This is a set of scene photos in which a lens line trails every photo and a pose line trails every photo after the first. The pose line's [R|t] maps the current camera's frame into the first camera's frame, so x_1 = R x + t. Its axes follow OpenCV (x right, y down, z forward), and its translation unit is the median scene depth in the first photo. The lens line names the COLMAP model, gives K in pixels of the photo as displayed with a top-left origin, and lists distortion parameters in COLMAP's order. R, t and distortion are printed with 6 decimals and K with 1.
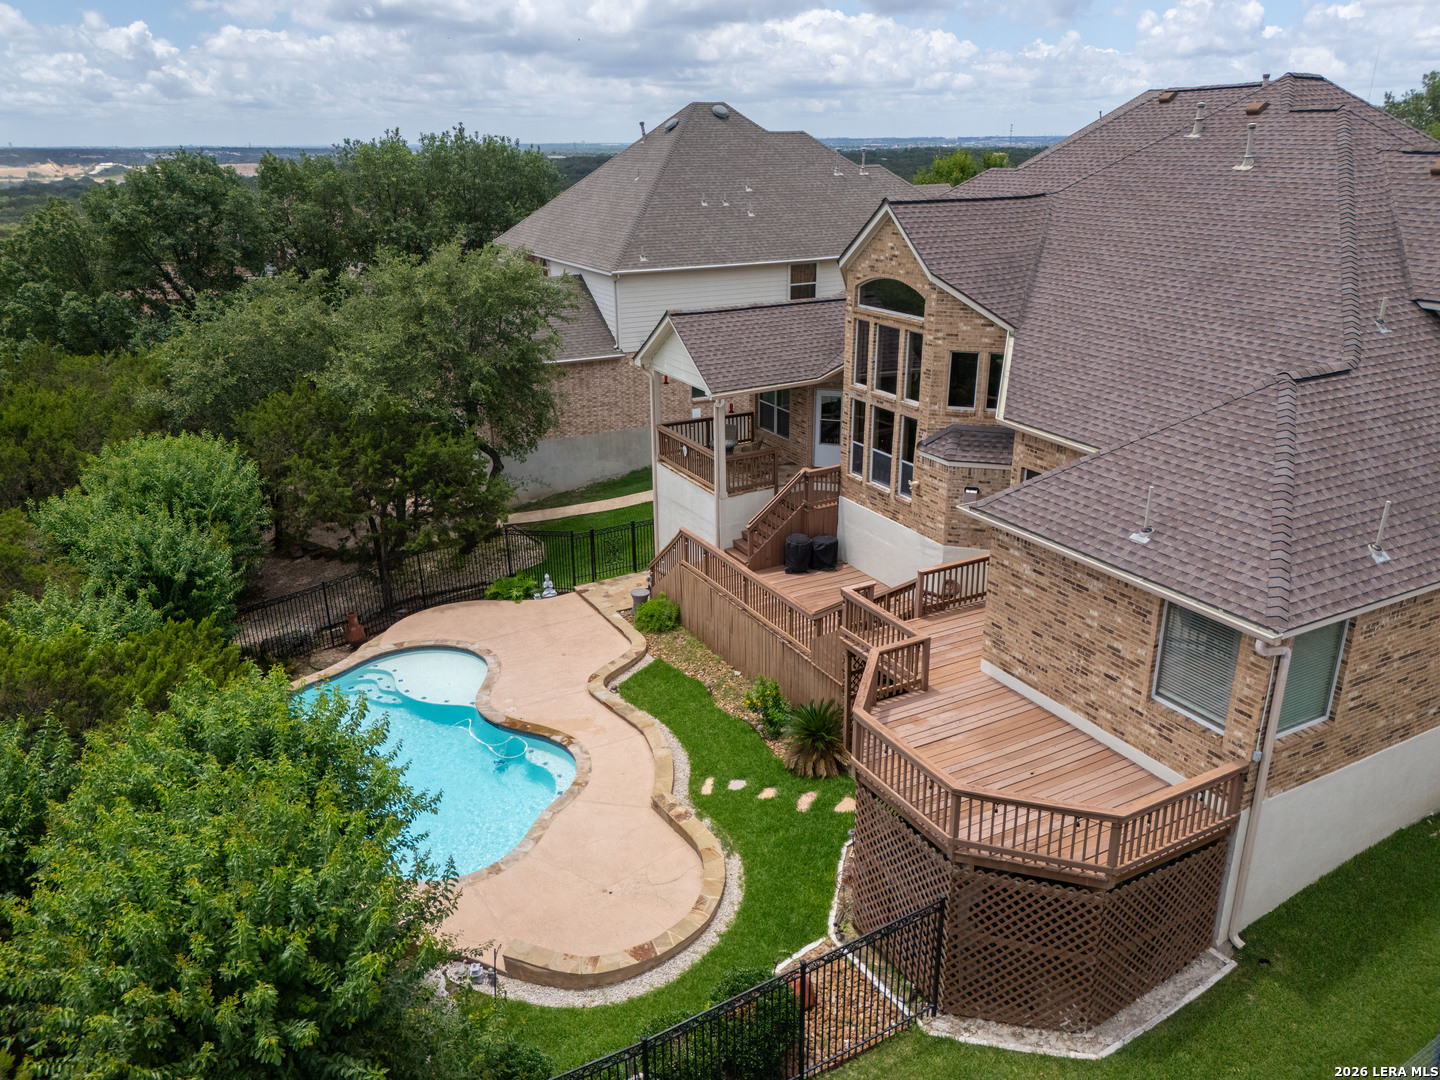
lens RADIAL K [[1055.8, 0, 720.0], [0, 1055.8, 540.0], [0, 0, 1]] dist [0.077196, -0.089065]
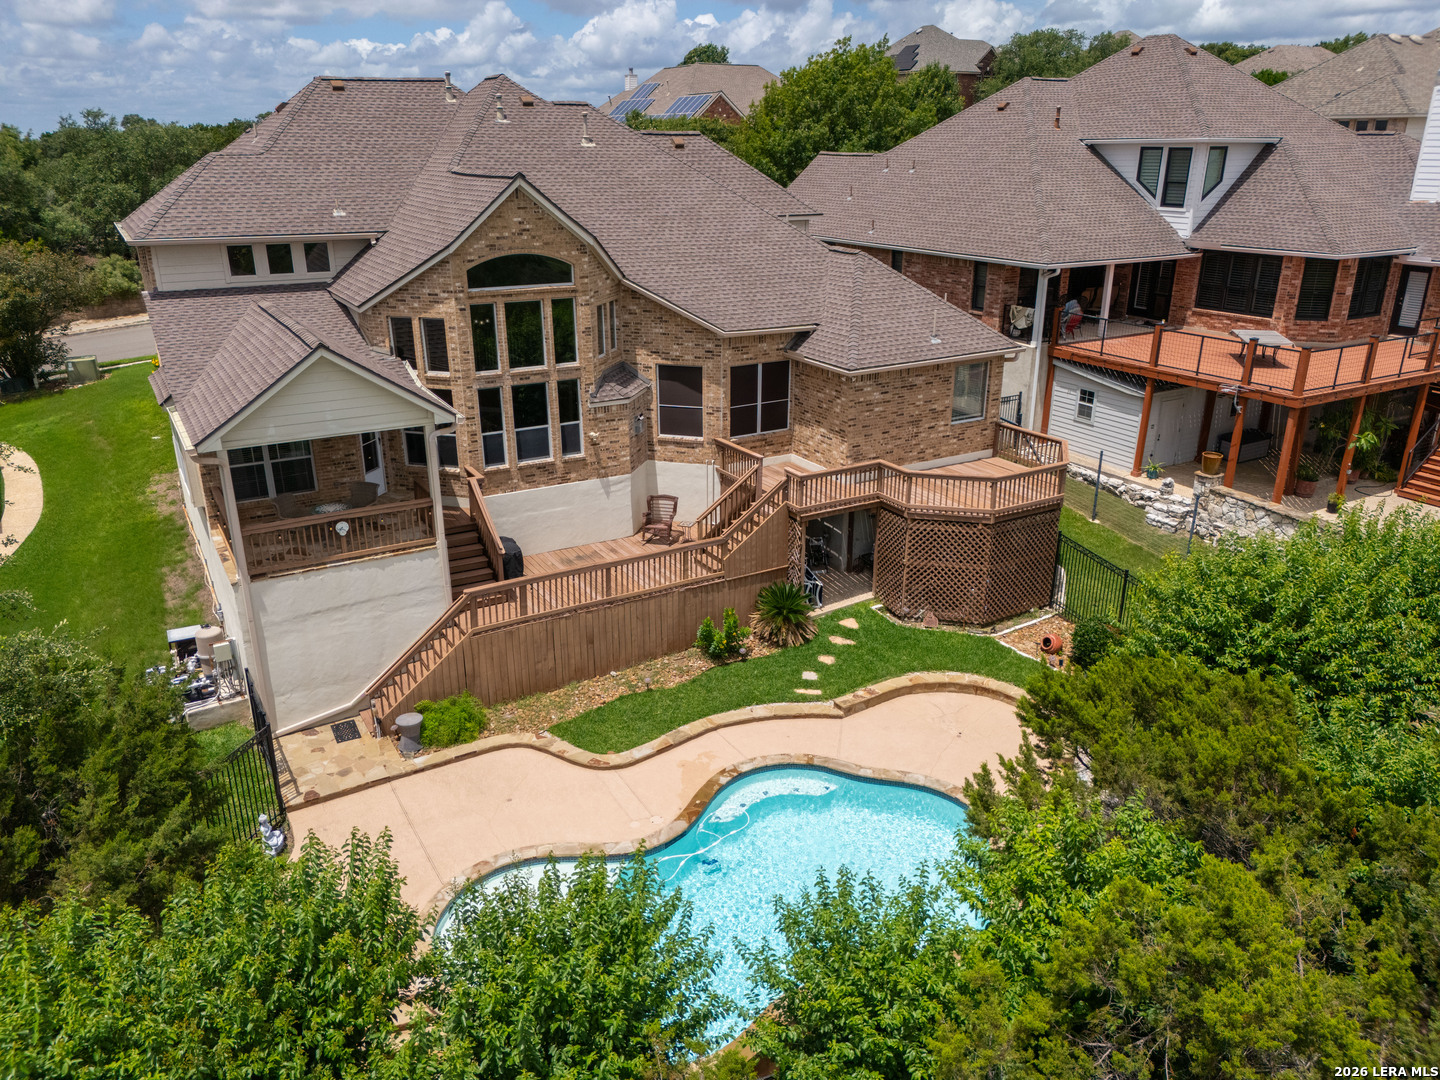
lens RADIAL K [[1055.8, 0, 720.0], [0, 1055.8, 540.0], [0, 0, 1]] dist [0.077196, -0.089065]
pose [[-0.026879, -0.344995, 0.938220, -0.868282], [0.356774, 0.873436, 0.331394, -0.269791], [-0.933804, 0.343640, 0.099608, 0.798024]]
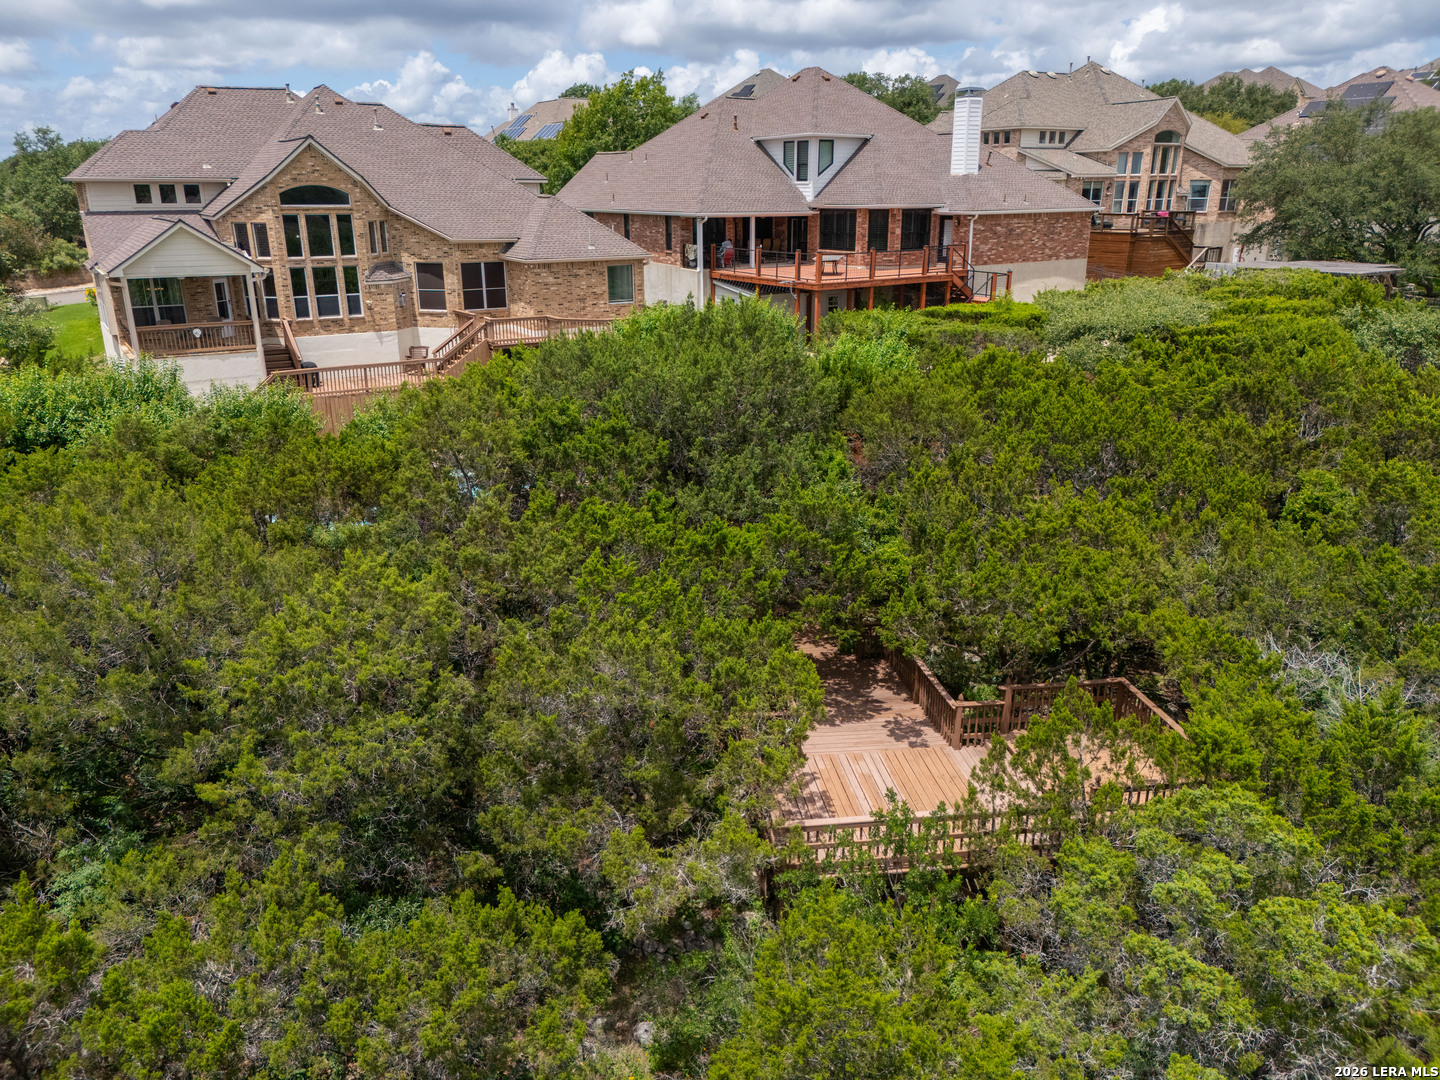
lens RADIAL K [[1056.7, 0, 720.0], [0, 1056.7, 540.0], [0, 0, 1]] dist [0.038003, -0.028984]
pose [[-0.072503, -0.308630, 0.948415, -1.607619], [0.358391, 0.879342, 0.313550, -0.049955], [-0.930752, 0.362637, 0.046856, 0.519022]]
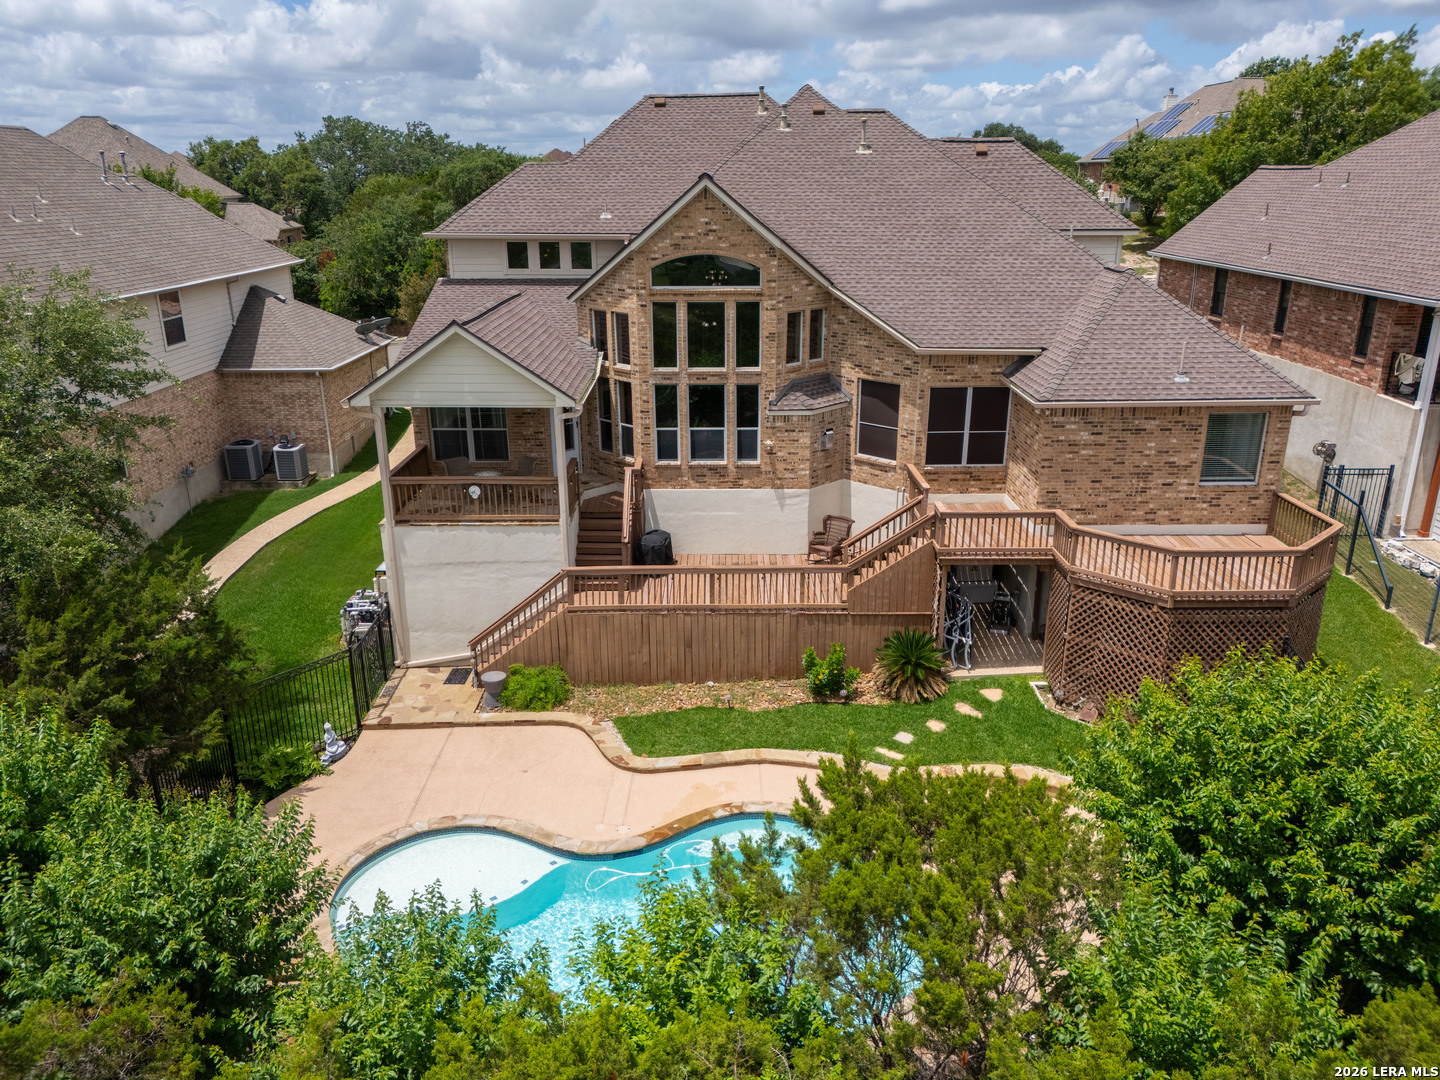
lens RADIAL K [[1055.8, 0, 720.0], [0, 1055.8, 540.0], [0, 0, 1]] dist [0.077196, -0.089065]
pose [[0.478973, -0.277218, 0.832907, -0.739708], [0.313250, 0.940335, 0.132835, -0.116701], [-0.820036, 0.197283, 0.537234, 0.485717]]
